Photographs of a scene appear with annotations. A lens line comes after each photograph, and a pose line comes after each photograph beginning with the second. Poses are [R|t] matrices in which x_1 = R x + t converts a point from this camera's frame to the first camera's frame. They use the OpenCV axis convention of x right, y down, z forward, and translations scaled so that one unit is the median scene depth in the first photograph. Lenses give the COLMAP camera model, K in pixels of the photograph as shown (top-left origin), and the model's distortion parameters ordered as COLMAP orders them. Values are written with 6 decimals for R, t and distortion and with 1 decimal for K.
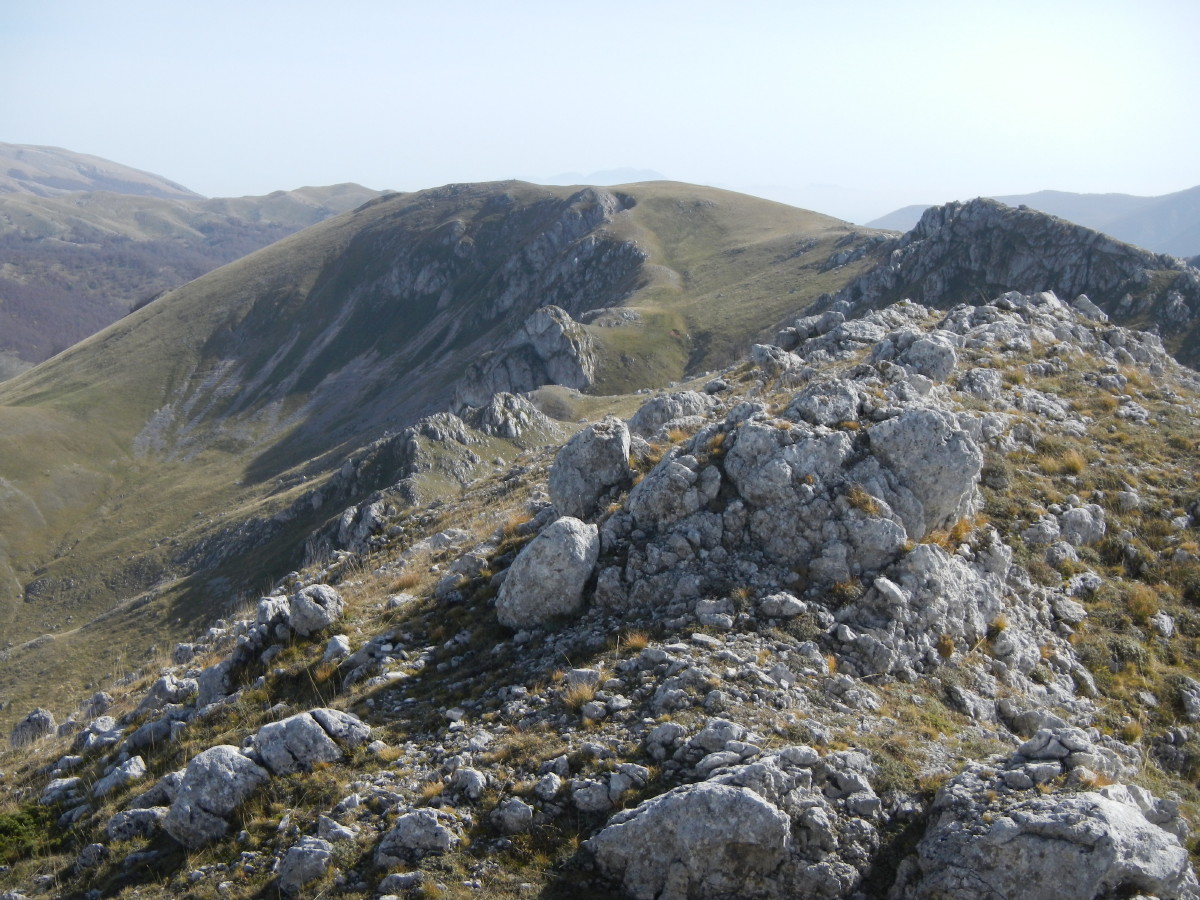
lens RADIAL K [[876.6, 0, 600.3], [0, 876.6, 449.6], [0, 0, 1]] dist [-0.002551, 0.000407]
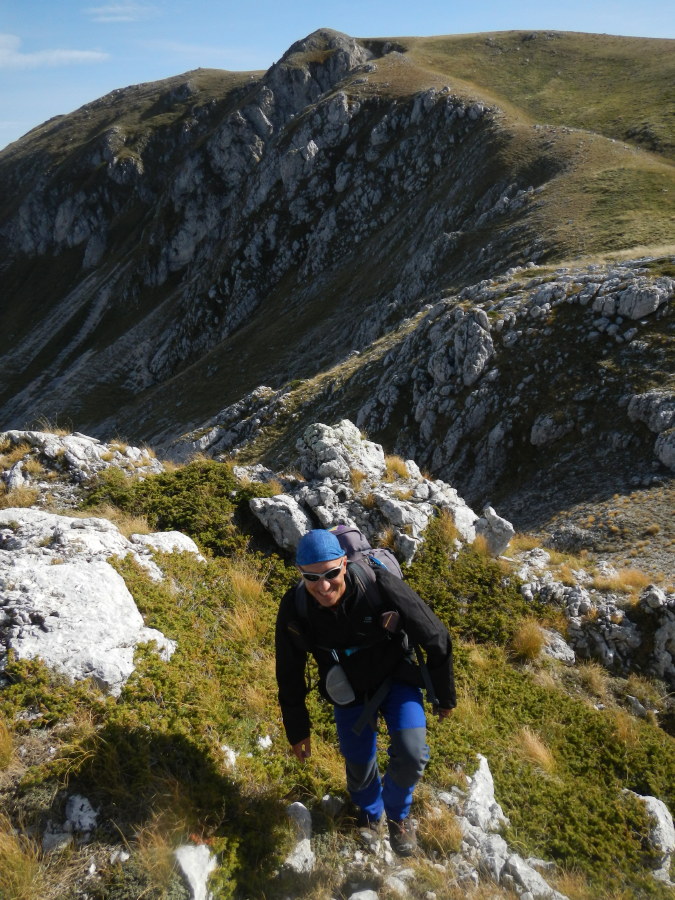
lens RADIAL K [[657.4, 0, 337.3], [0, 657.4, 450.5], [0, 0, 1]] dist [-0.002551, 0.000407]
pose [[0.997299, -0.069923, 0.022479, -0.028580], [0.066163, 0.988164, 0.138401, -0.094070], [-0.031890, -0.136540, 0.990121, 0.561389]]
